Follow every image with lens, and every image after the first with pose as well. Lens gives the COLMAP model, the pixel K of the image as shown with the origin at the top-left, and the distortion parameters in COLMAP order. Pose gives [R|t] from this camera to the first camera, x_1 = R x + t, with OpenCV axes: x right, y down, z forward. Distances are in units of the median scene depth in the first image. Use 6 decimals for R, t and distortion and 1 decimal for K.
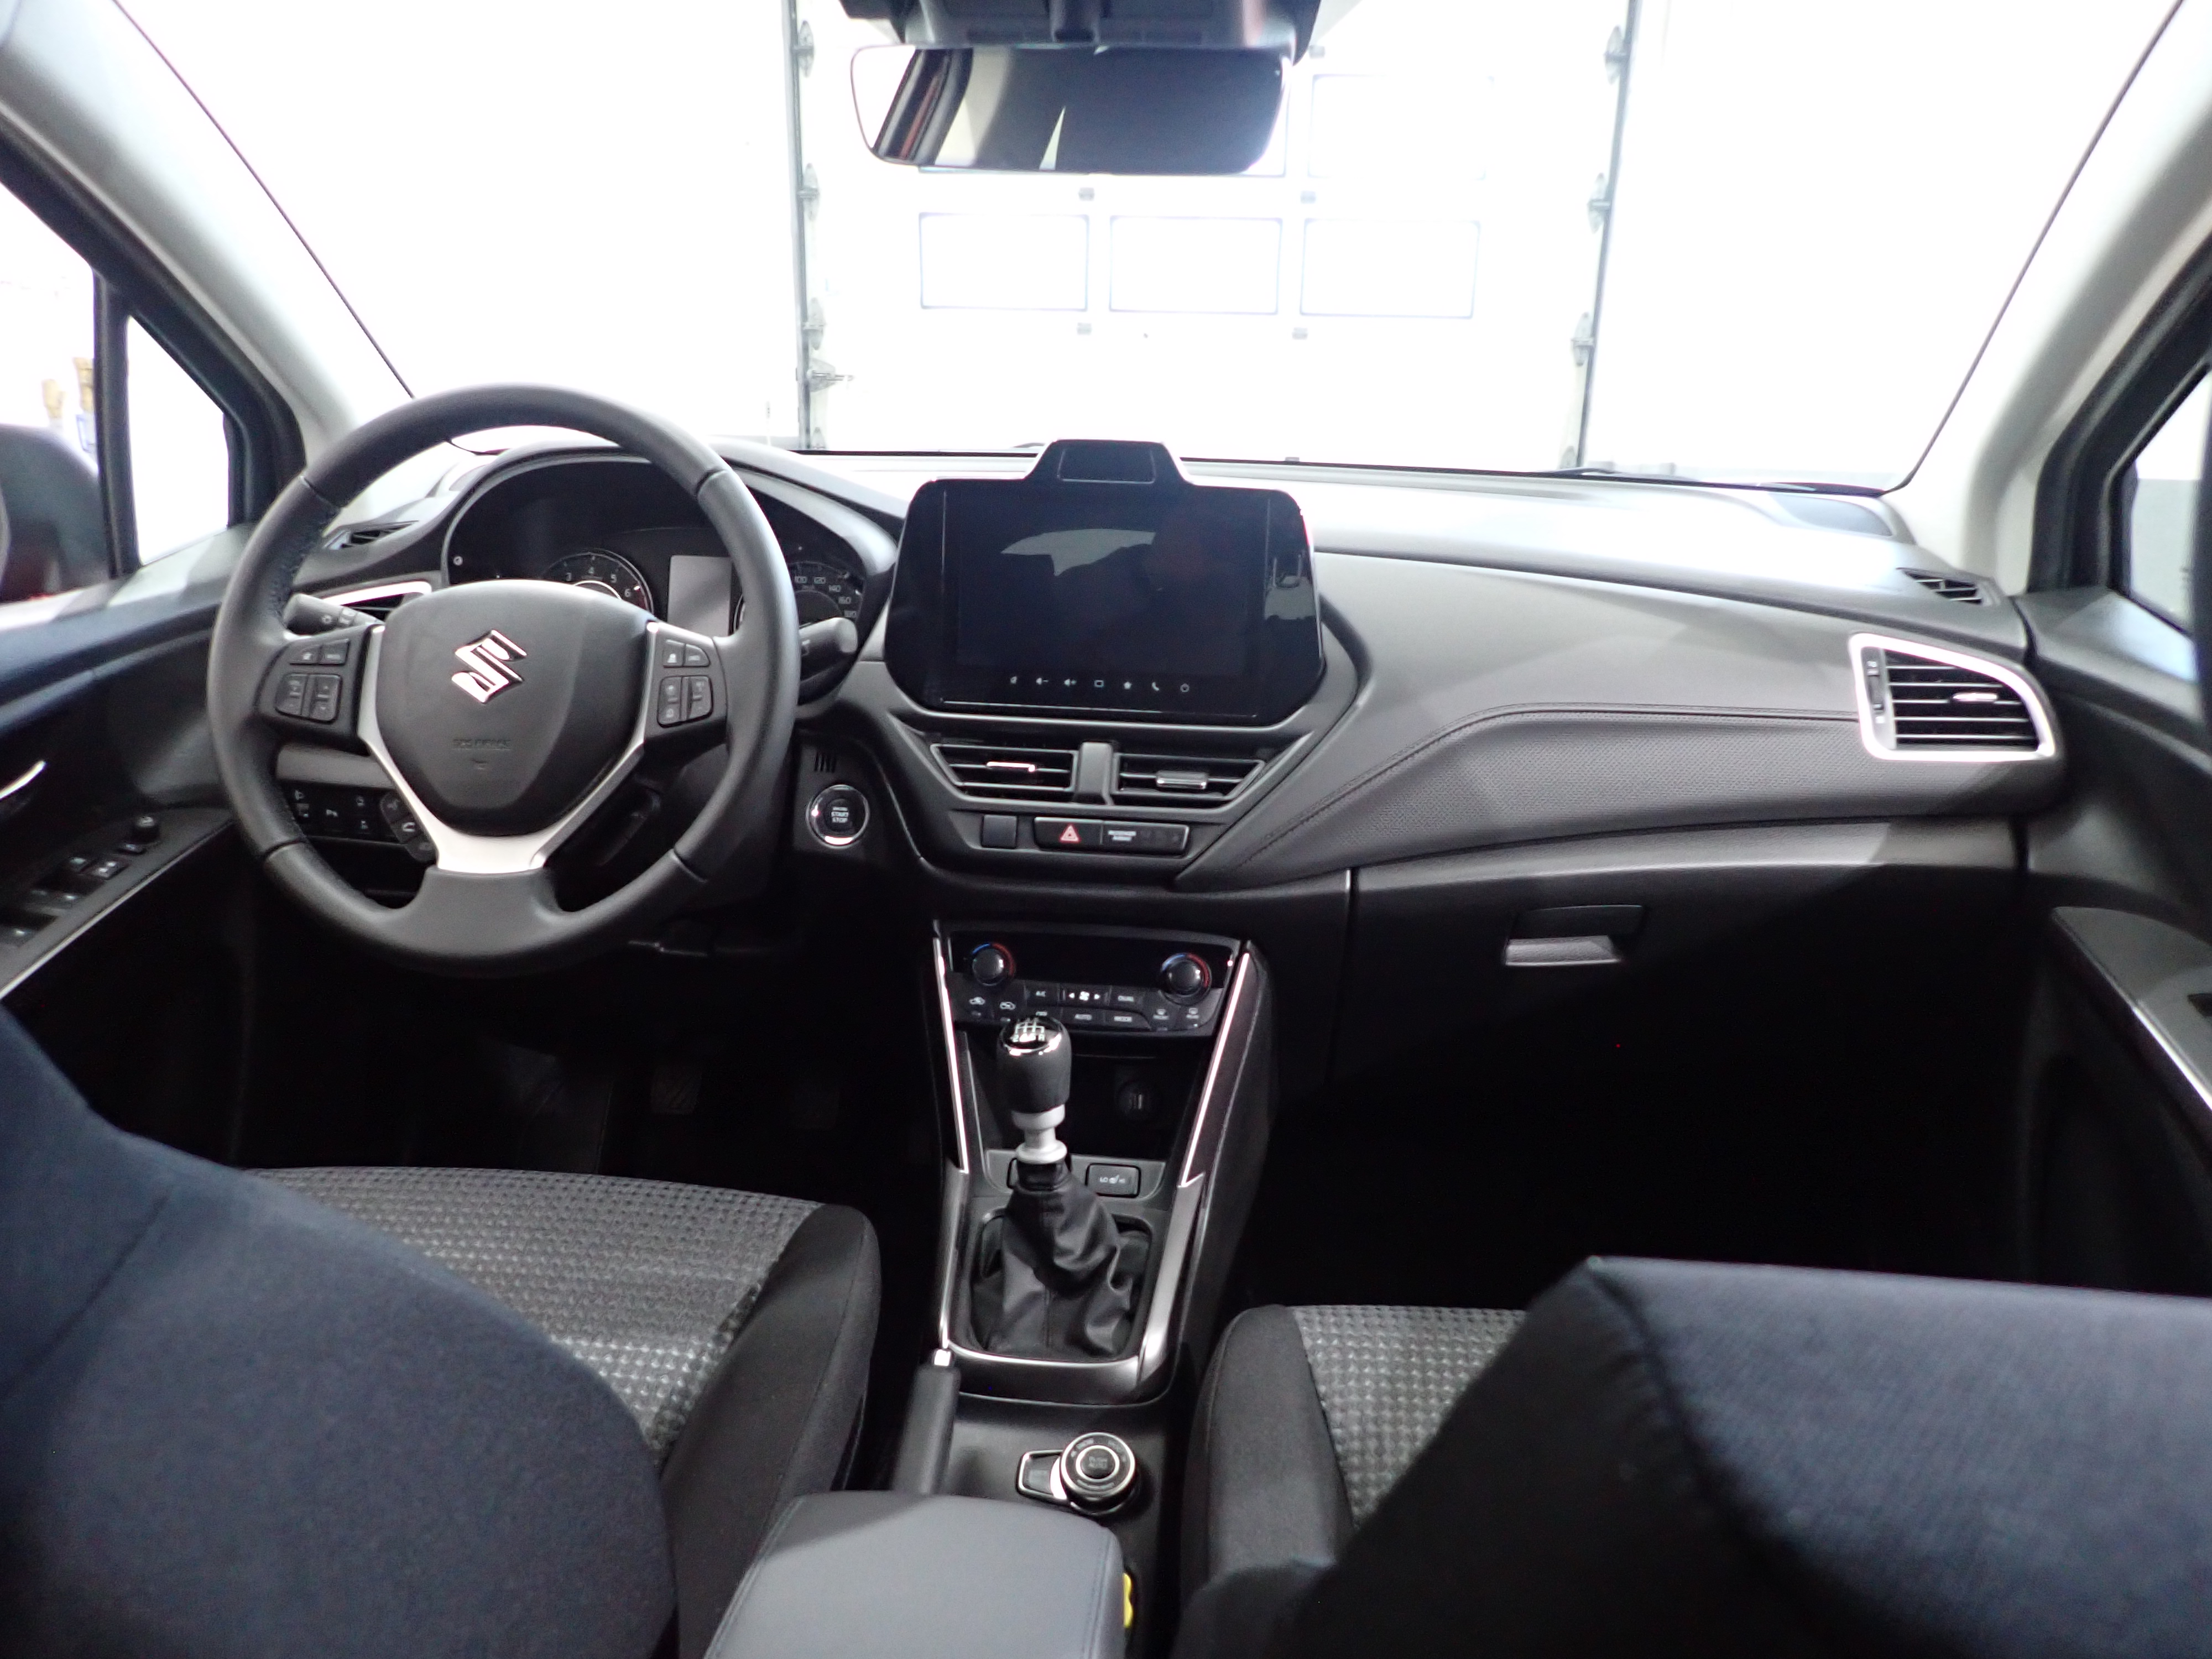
lens RADIAL K [[1633.7, 0, 1087.4], [0, 1633.7, 831.1], [0, 0, 1]] dist [-0.008768, 0.002827]
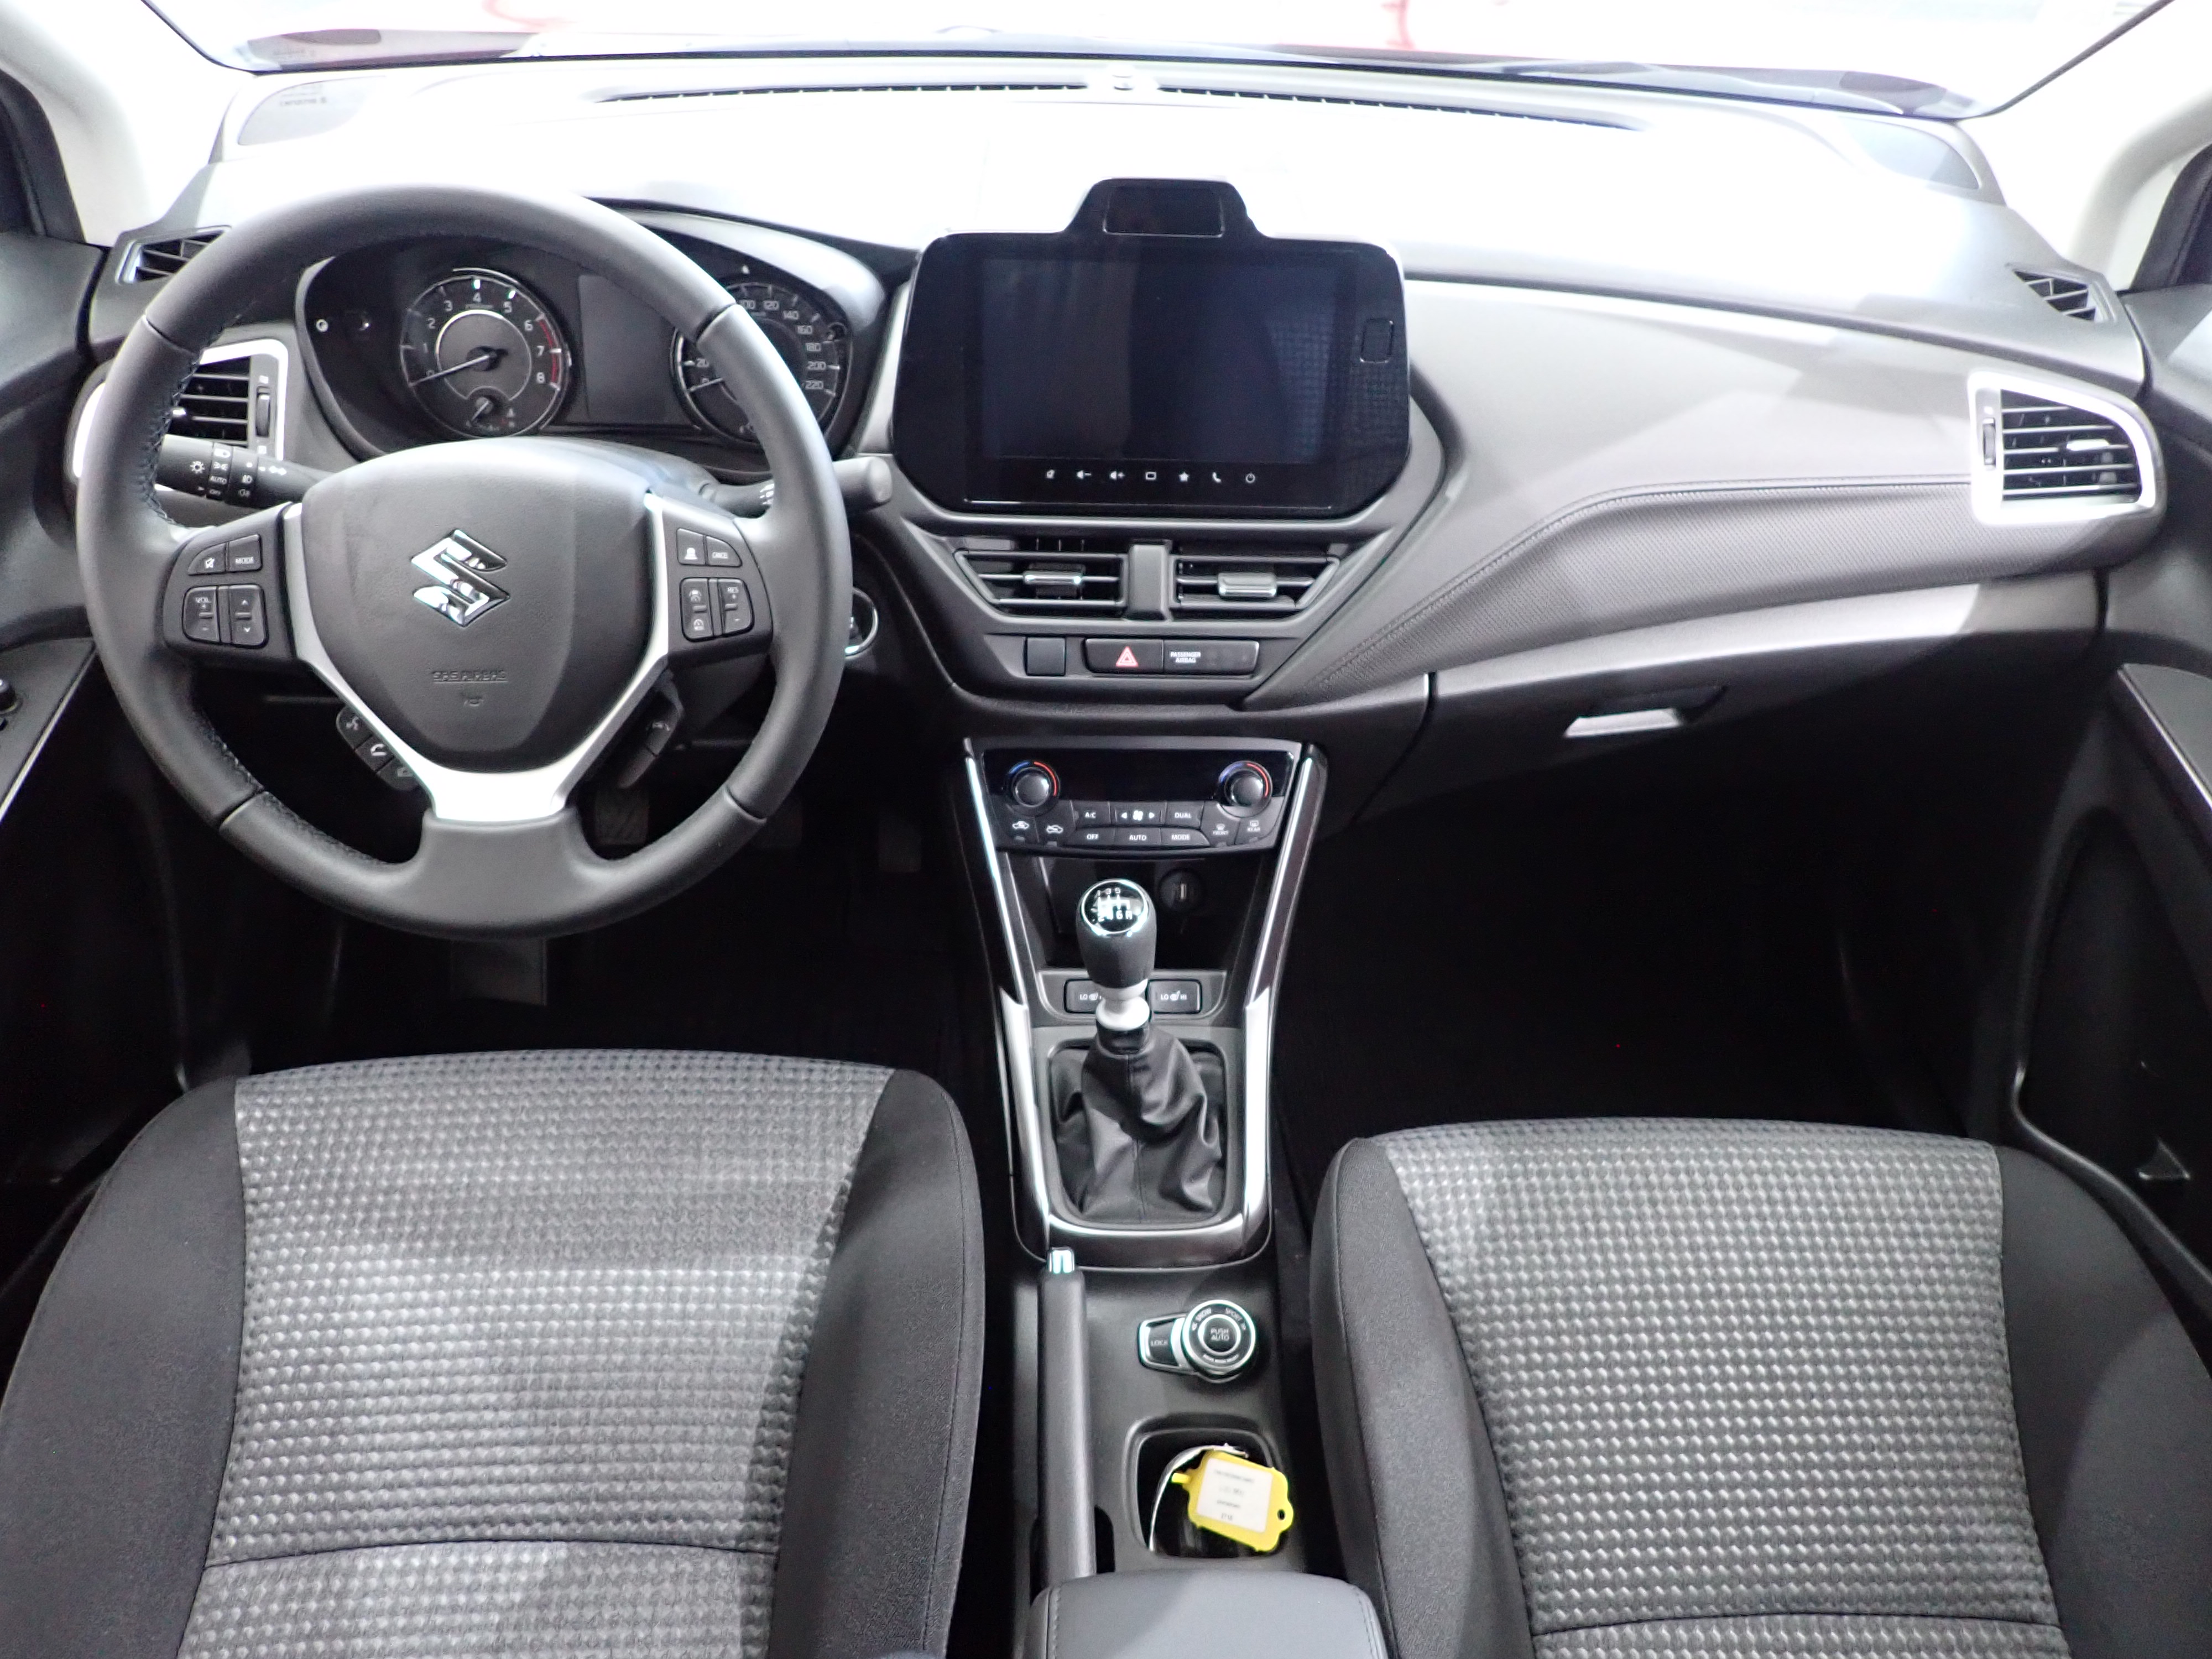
lens RADIAL K [[1633.7, 0, 1087.4], [0, 1633.7, 831.1], [0, 0, 1]] dist [-0.008768, 0.002827]
pose [[0.990200, -0.074450, 0.118156, -0.143804], [0.026725, 0.931435, 0.362926, -0.233192], [-0.137075, -0.356212, 0.924296, 0.149115]]
